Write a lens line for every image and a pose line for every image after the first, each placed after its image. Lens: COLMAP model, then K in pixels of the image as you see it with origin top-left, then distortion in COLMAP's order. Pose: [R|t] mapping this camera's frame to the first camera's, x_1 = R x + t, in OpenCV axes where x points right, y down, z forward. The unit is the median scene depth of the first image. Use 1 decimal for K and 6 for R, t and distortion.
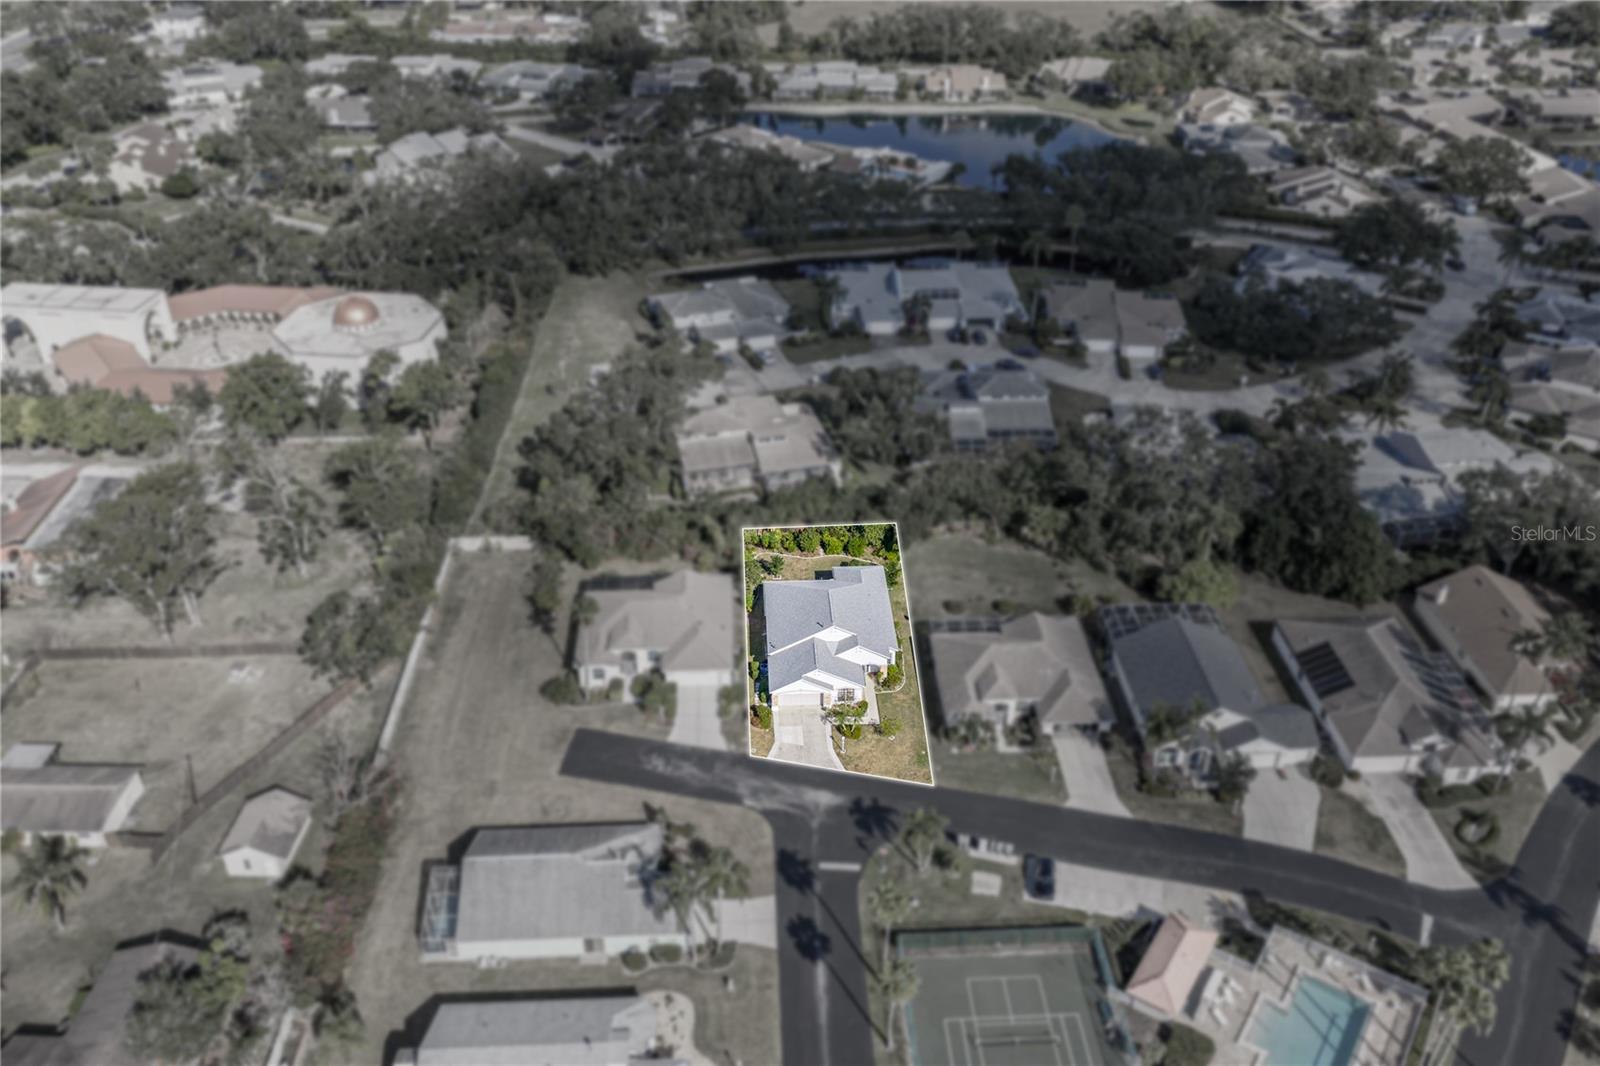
lens RADIAL K [[1323.7, 0, 789.0], [0, 1323.7, 533.1], [0, 0, 1]] dist [0.015604, -0.030364]
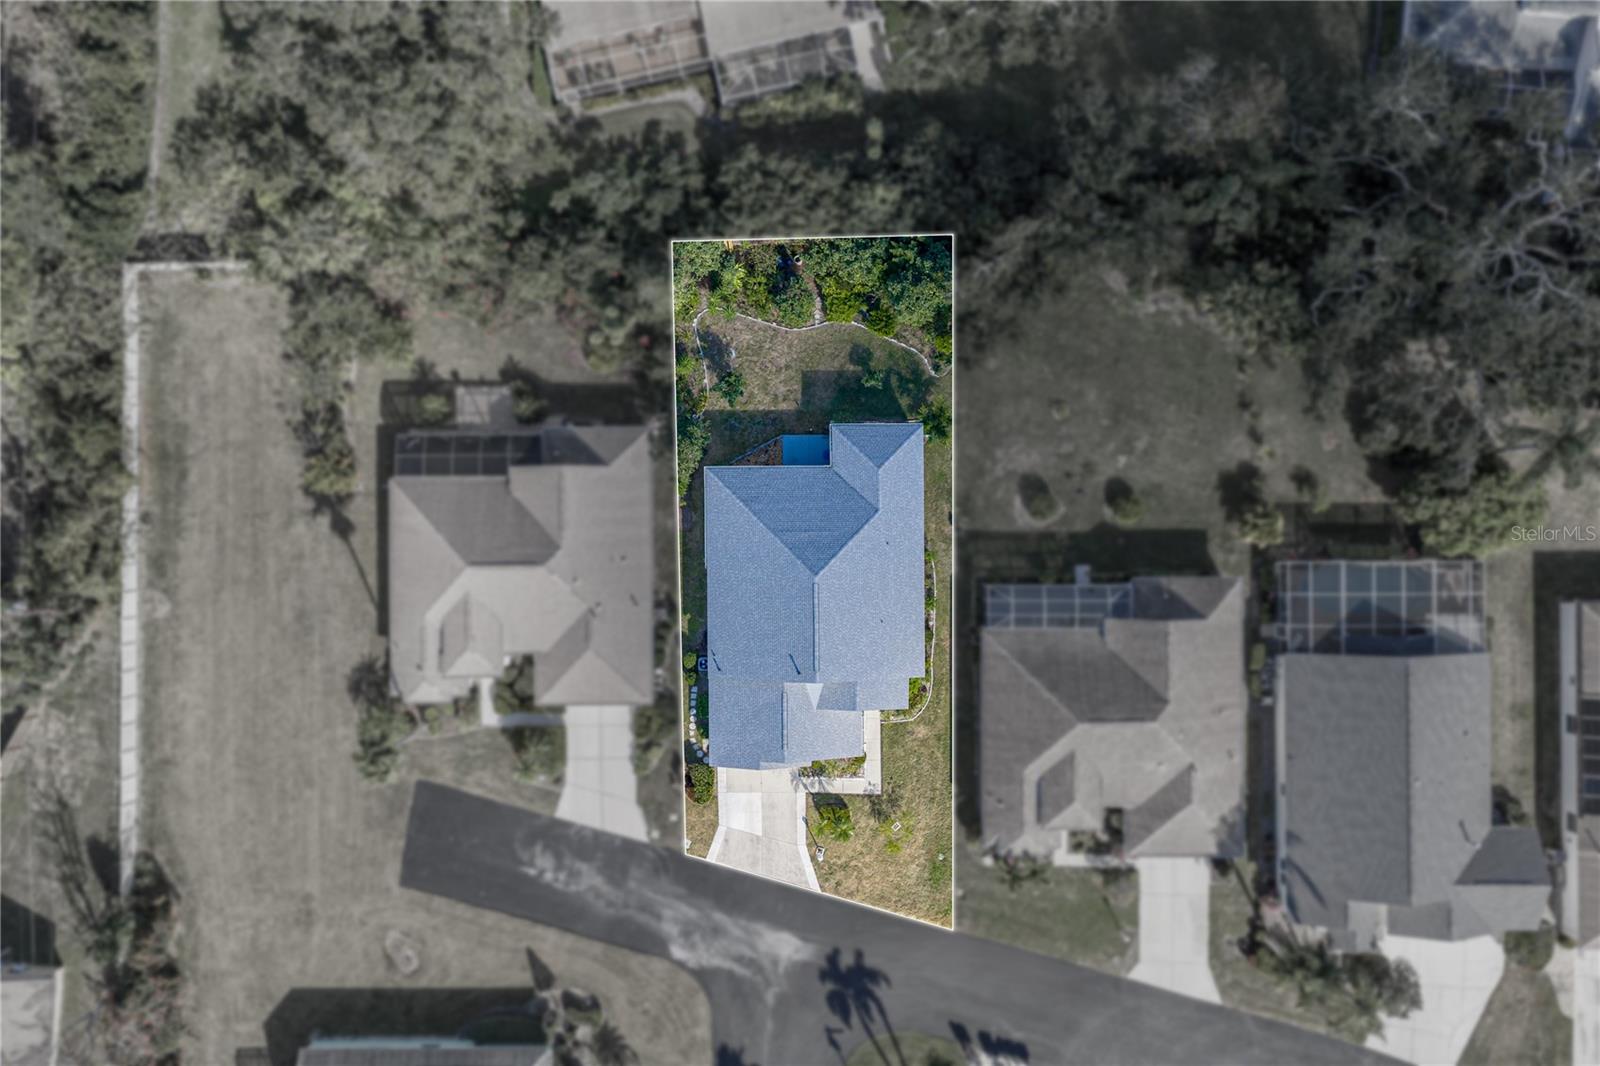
lens RADIAL K [[1323.7, 0, 789.0], [0, 1323.7, 533.1], [0, 0, 1]] dist [0.015604, -0.030364]
pose [[0.999350, 0.035787, -0.004242, 0.021845], [-0.015475, 0.532472, 0.846306, -0.478157], [0.032546, -0.845691, 0.532680, 0.768260]]
